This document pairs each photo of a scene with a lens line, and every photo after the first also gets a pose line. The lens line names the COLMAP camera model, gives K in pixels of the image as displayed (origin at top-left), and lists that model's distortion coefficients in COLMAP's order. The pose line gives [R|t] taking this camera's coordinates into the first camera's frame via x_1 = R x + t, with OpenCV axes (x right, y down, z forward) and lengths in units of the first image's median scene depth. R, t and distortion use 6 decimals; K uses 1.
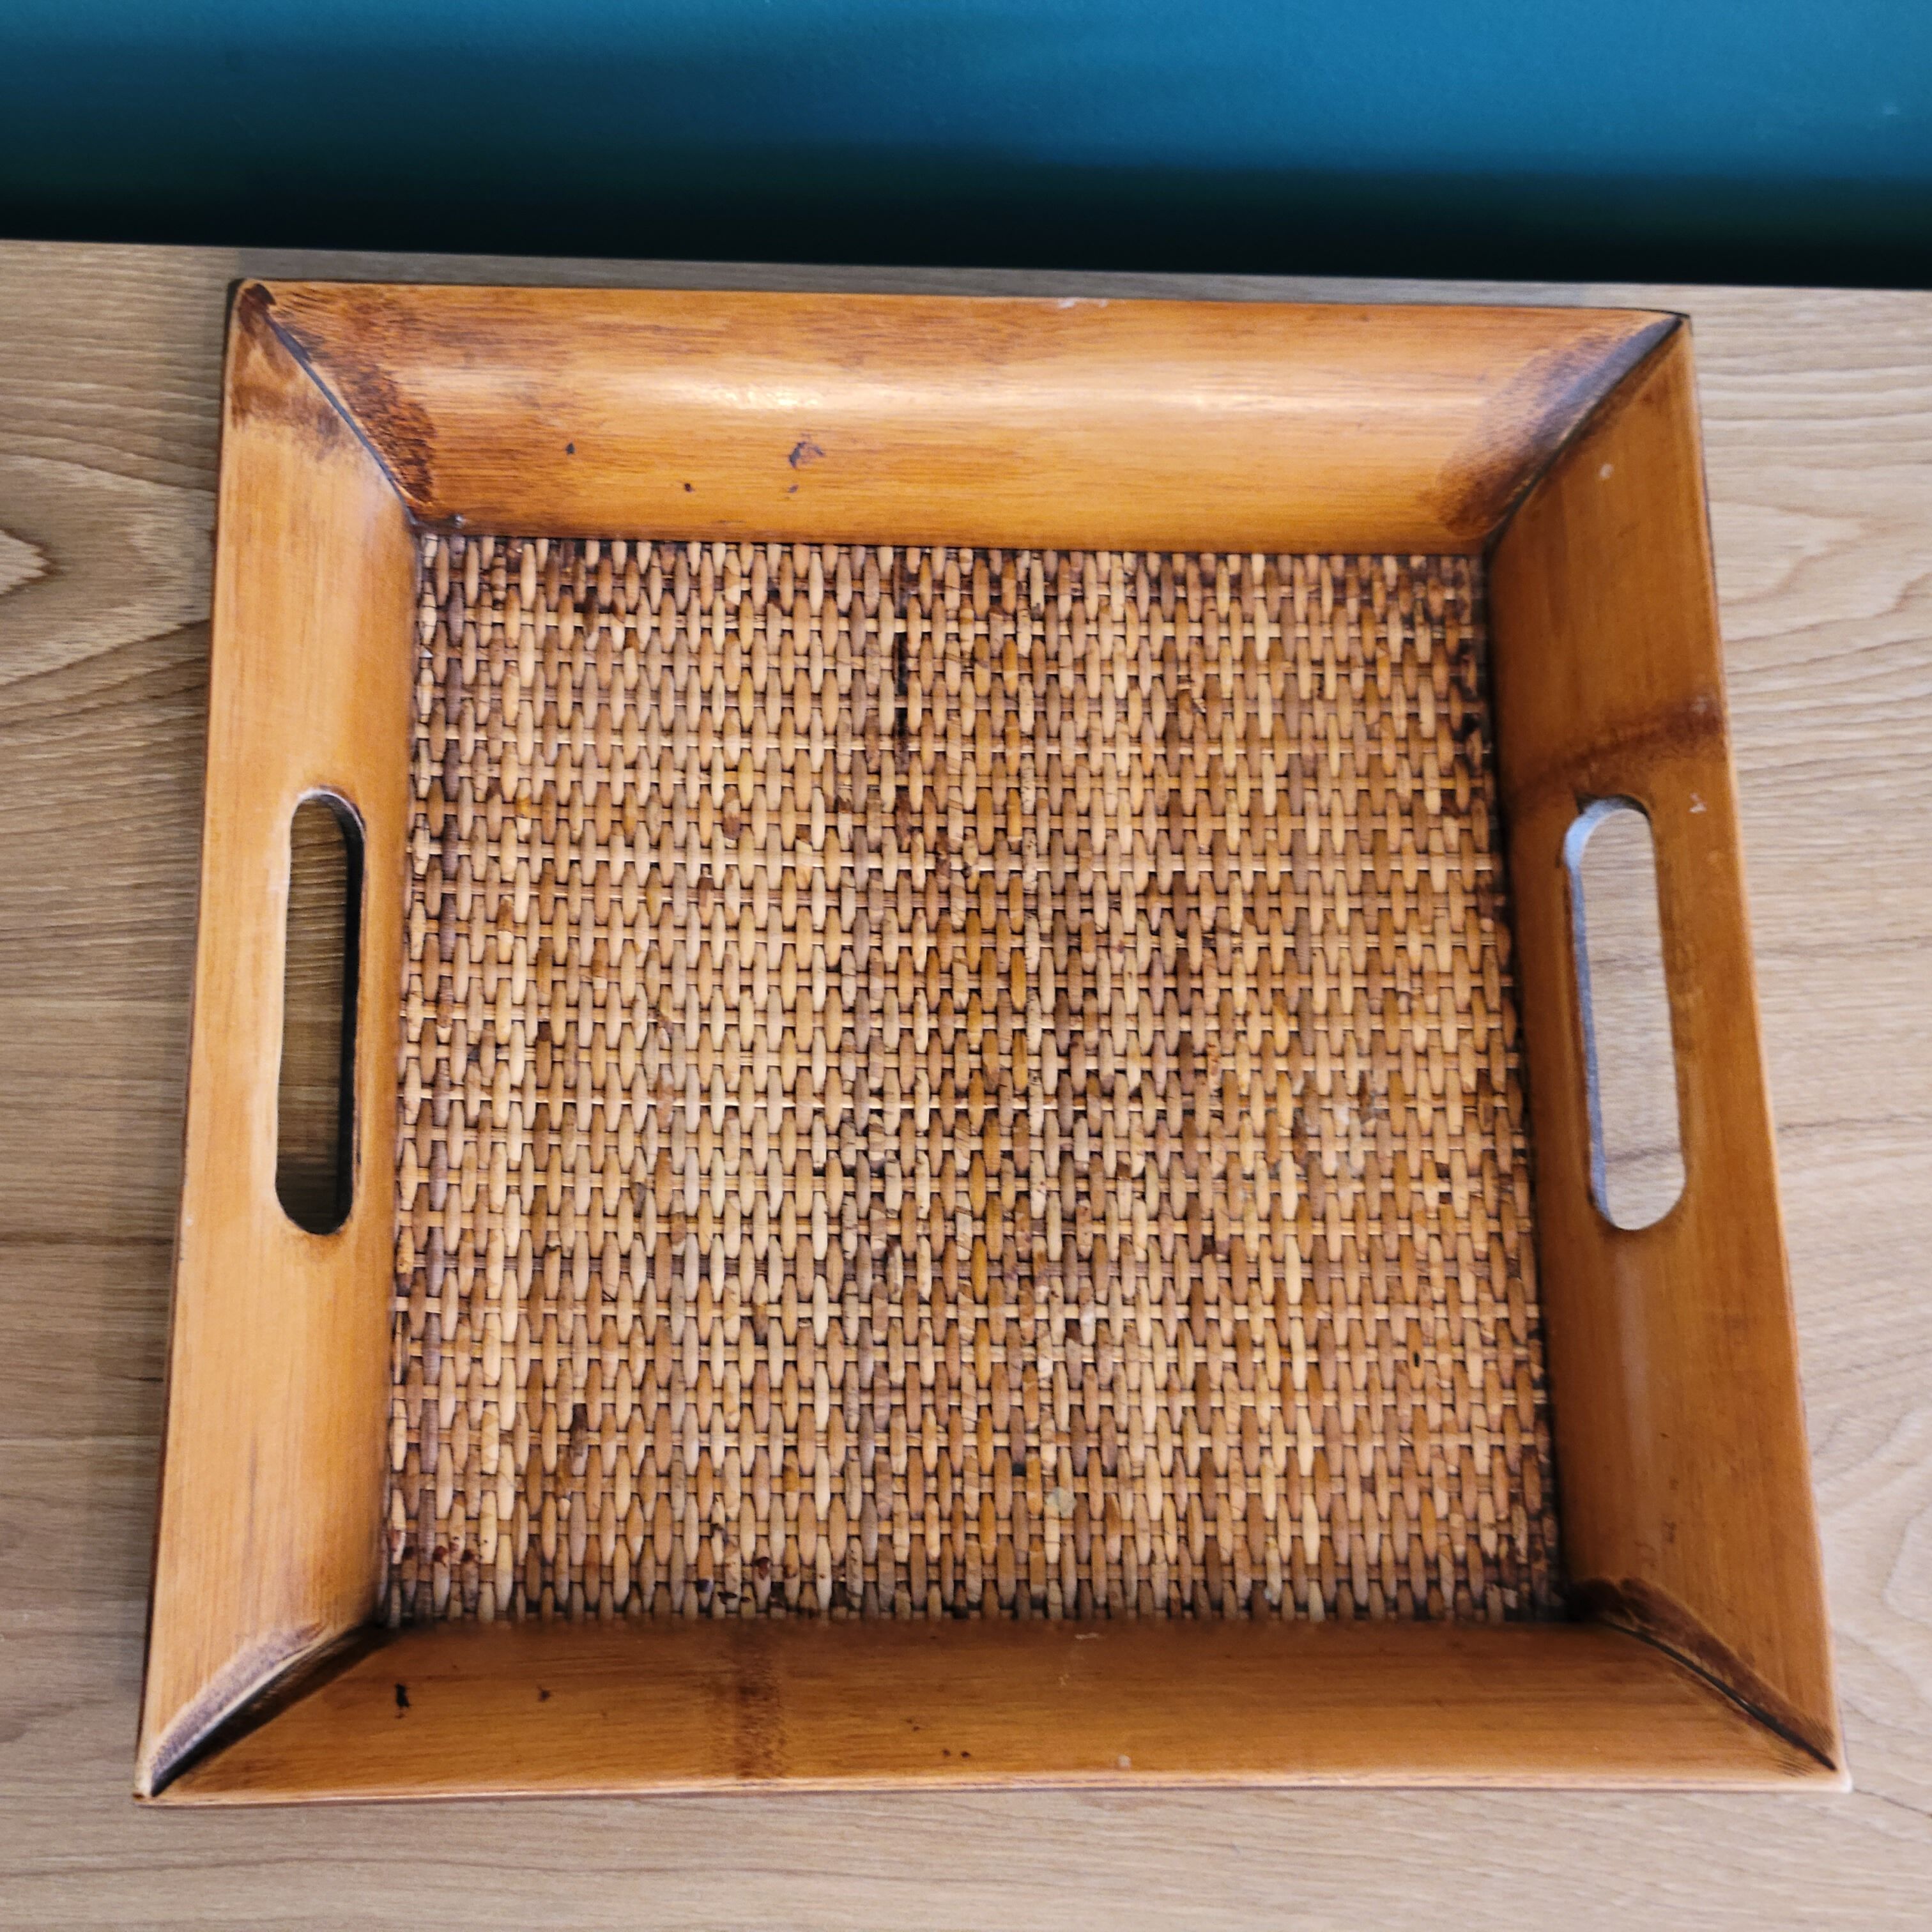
lens RADIAL K [[3974.1, 0, 984.7], [0, 3974.1, 956.2], [0, 0, 1]] dist [0.045993, 0.000000]
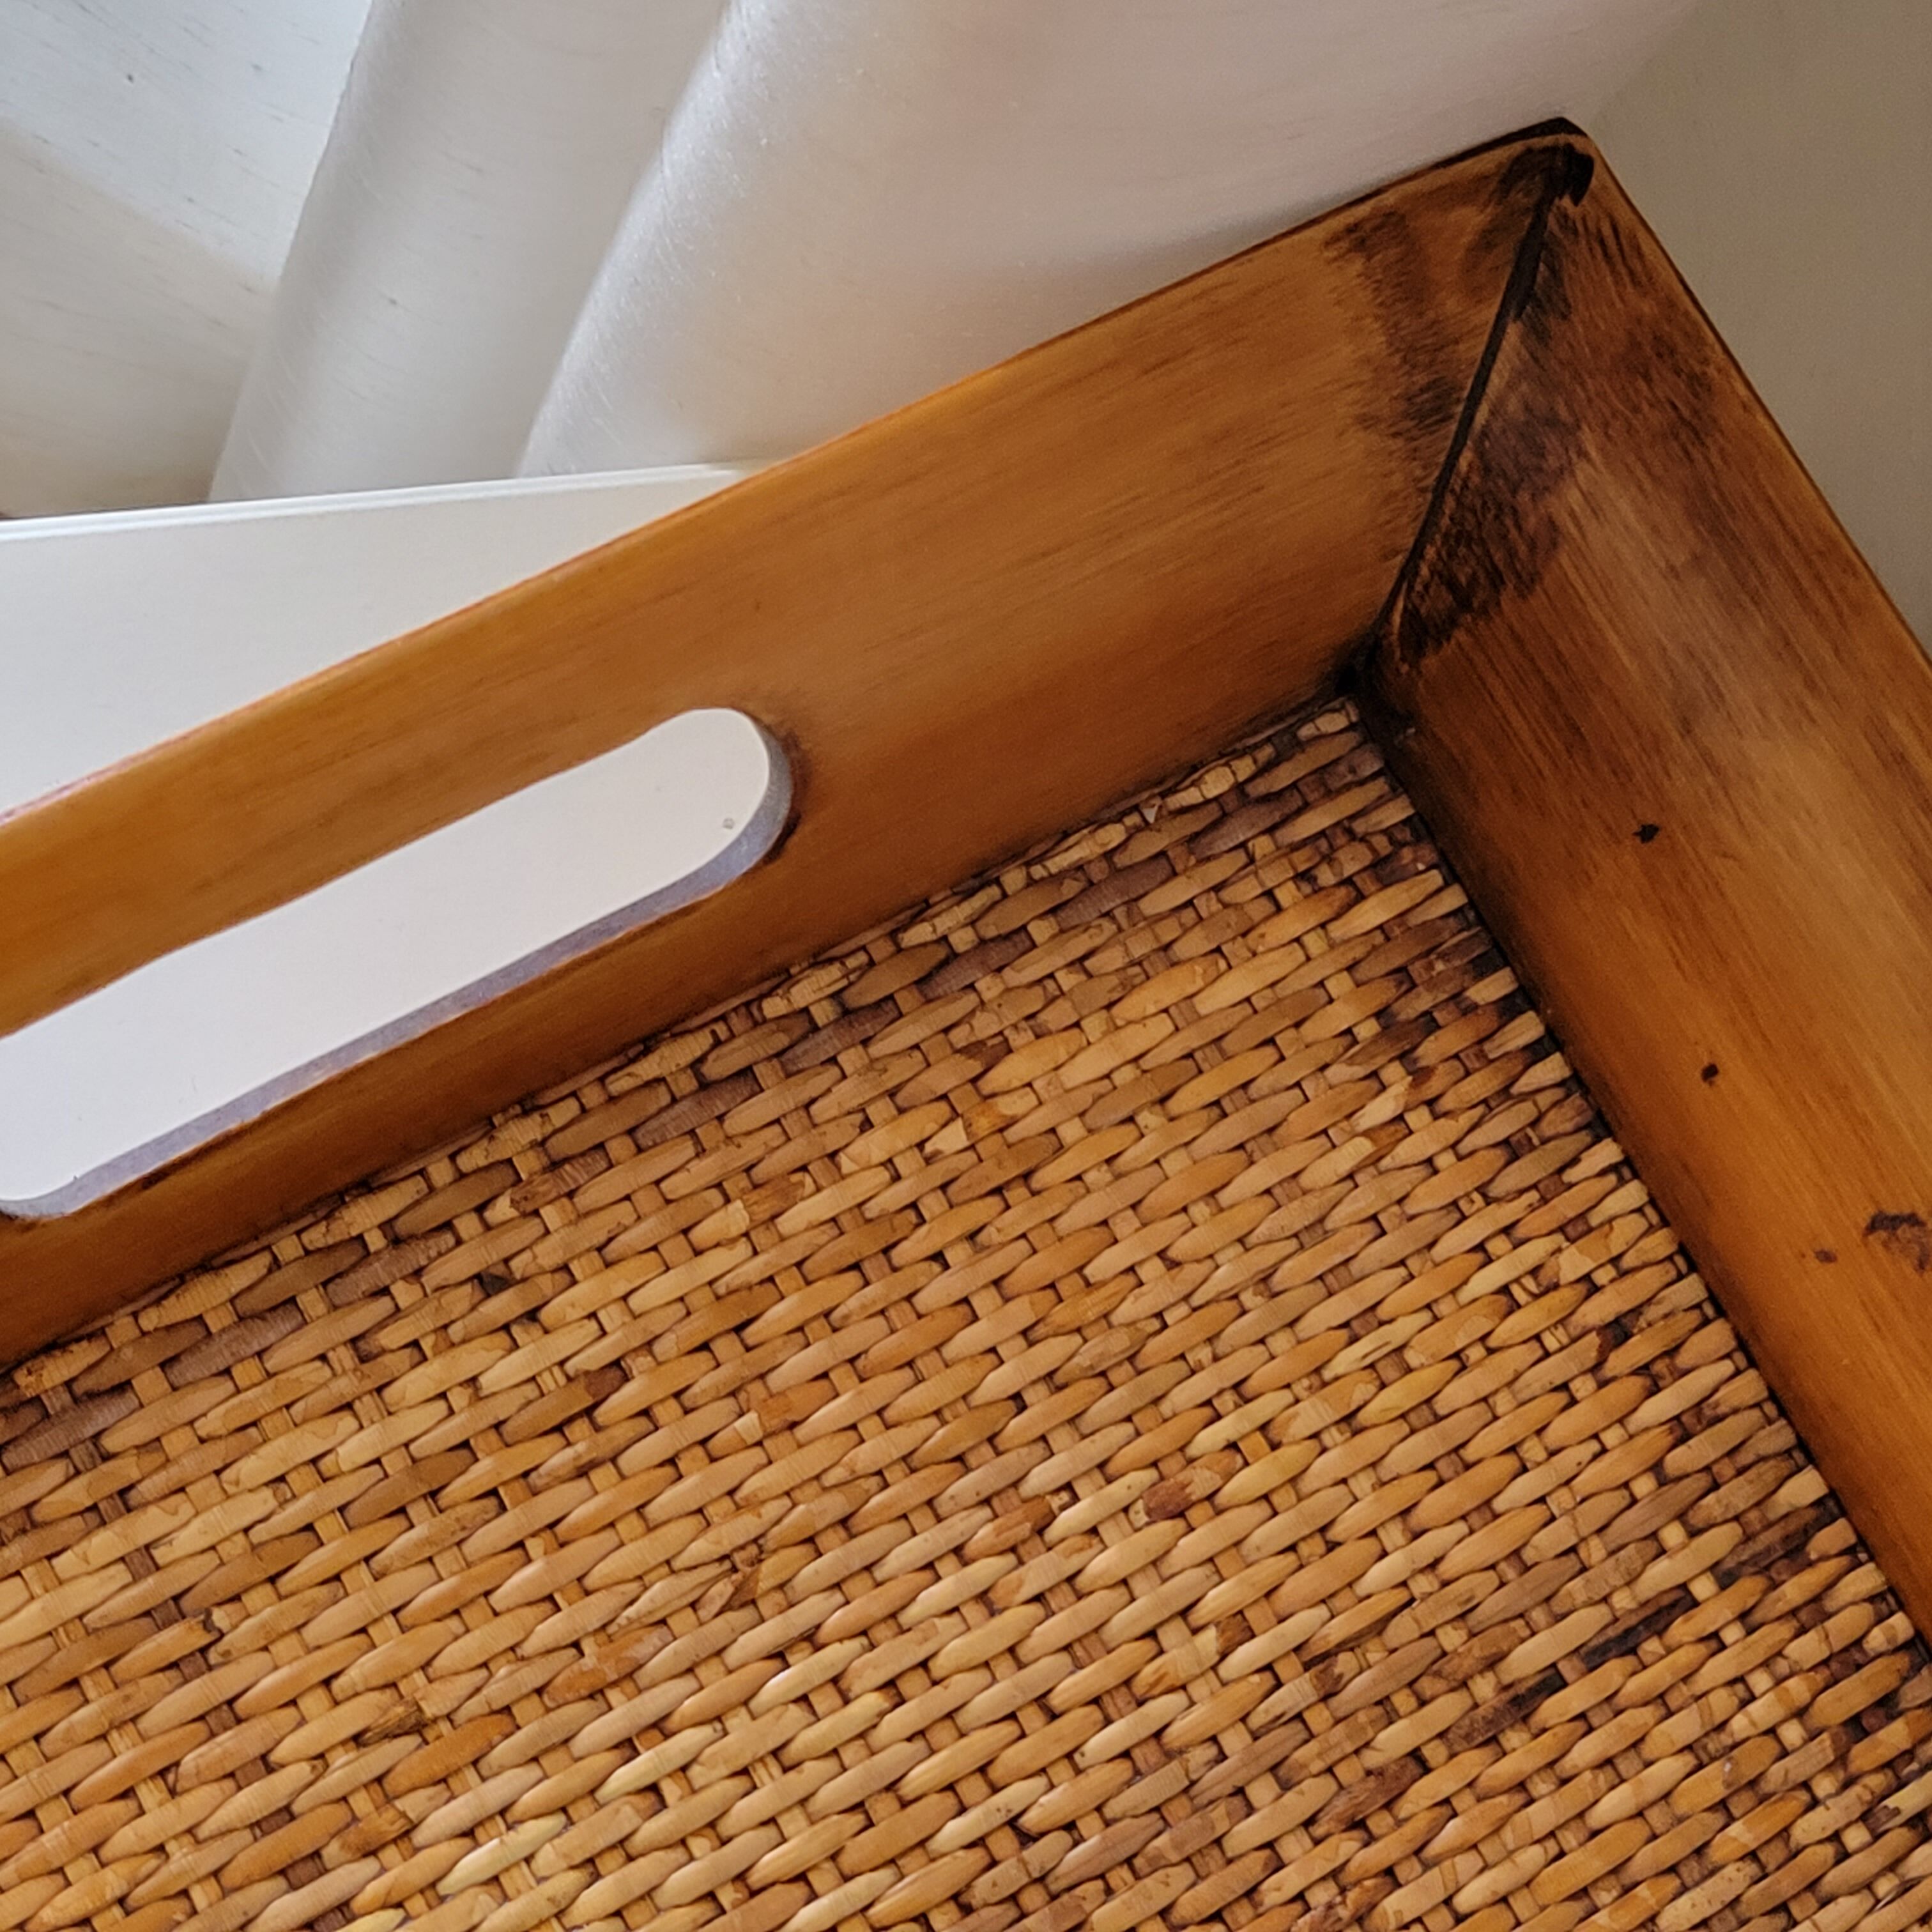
lens RADIAL K [[4113.7, 0, 827.5], [0, 4113.7, 962.1], [0, 0, 1]] dist [0.025750, 0.000000]
pose [[0.498525, 0.832244, -0.242575, -0.015625], [-0.857439, 0.514576, 0.003288, -0.031736], [0.127560, 0.206355, 0.970127, 0.479535]]
